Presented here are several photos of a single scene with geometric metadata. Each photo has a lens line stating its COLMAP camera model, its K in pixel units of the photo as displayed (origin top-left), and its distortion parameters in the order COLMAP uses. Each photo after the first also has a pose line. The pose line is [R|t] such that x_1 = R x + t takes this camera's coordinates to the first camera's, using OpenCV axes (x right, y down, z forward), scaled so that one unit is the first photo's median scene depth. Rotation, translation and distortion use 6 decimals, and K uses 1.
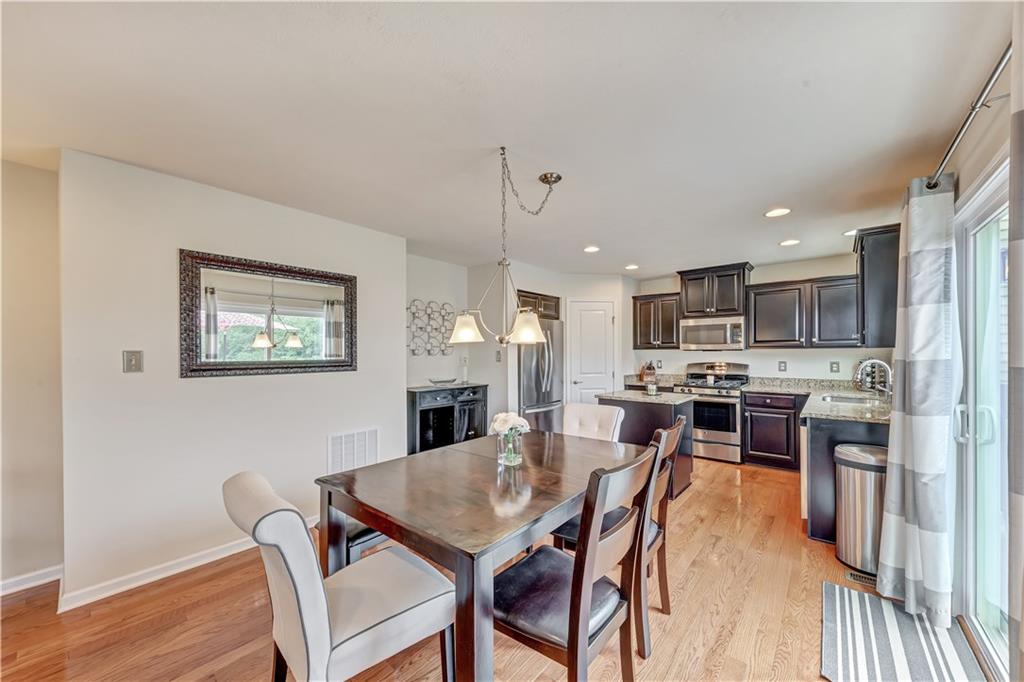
lens RADIAL K [[374.0, 0, 519.9], [0, 374.0, 347.9], [0, 0, 1]] dist [0.002724, -0.000798]
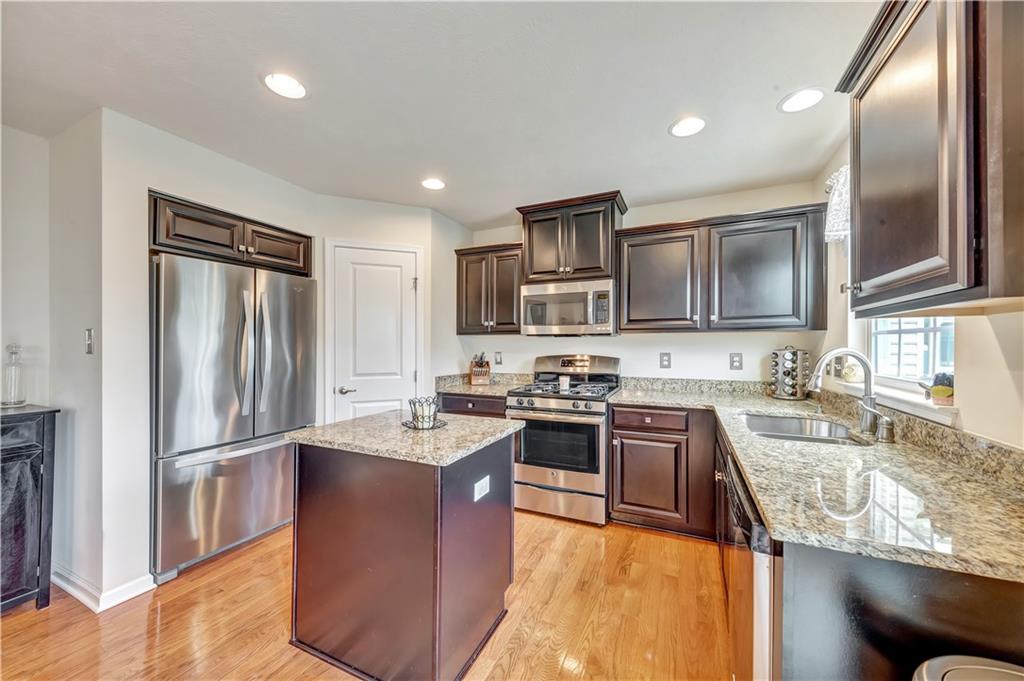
lens RADIAL K [[372.0, 0, 516.5], [0, 372.0, 341.6], [0, 0, 1]] dist [0.000729, 0.000088]
pose [[0.964705, 0.006447, 0.263252, 0.279585], [-0.006304, 0.999979, -0.001389, 0.018632], [-0.263256, -0.000319, 0.964726, 0.443133]]
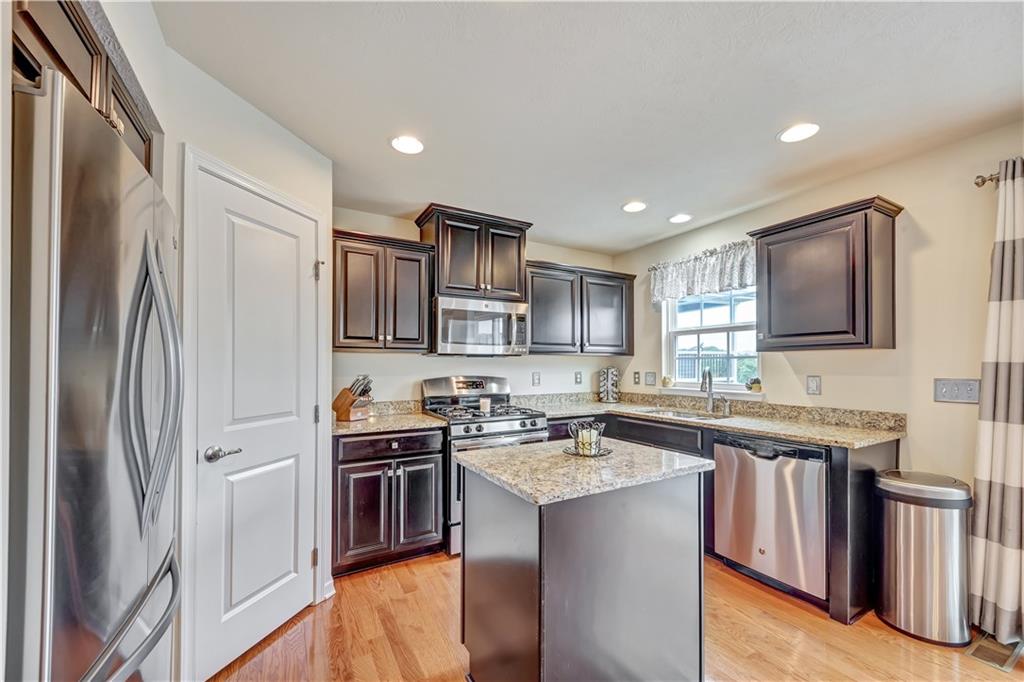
lens RADIAL K [[404.5, 0, 529.5], [0, 404.5, 360.2], [0, 0, 1]] dist [-0.001551, 0.000102]
pose [[0.325067, 0.016895, 0.945540, -0.073823], [-0.010642, 0.999842, -0.014206, 0.022857], [-0.945631, -0.005445, 0.325196, 0.749377]]
